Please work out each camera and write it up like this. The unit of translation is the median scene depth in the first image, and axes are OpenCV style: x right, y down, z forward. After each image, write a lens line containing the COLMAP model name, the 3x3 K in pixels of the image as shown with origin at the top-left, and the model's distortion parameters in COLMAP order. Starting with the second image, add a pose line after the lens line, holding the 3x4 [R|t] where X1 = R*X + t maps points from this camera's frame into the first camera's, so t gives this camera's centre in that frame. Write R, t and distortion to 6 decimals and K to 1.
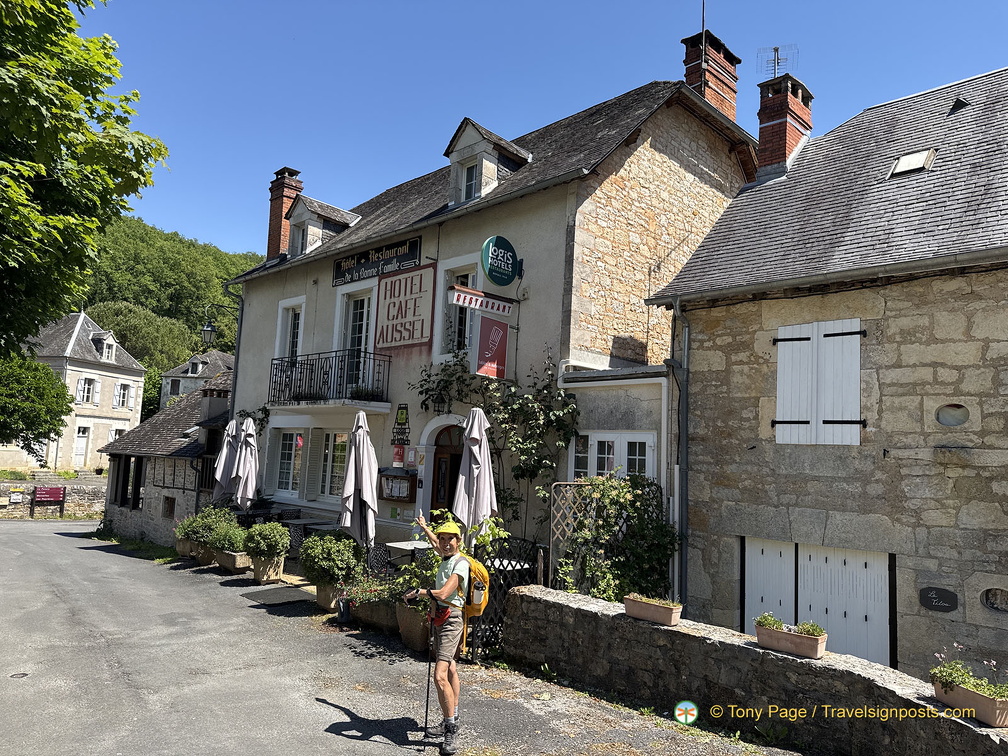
lens RADIAL K [[711.0, 0, 504.0], [0, 711.0, 378.0], [0, 0, 1]] dist [0.146101, -0.227084]
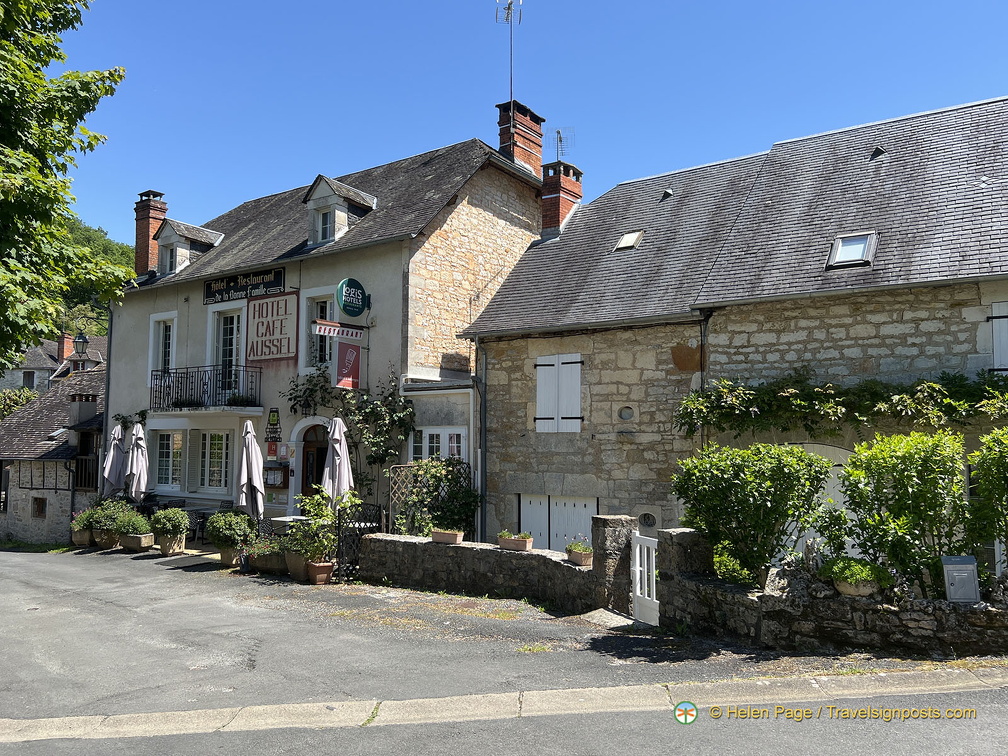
lens RADIAL K [[788.0, 0, 506.3], [0, 788.0, 385.0], [0, 0, 1]] dist [0.125474, -0.278261]
pose [[0.985063, -0.031577, 0.169275, 0.022249], [0.024313, 0.998699, 0.044817, -0.065049], [-0.170470, -0.040032, 0.984549, -0.475889]]
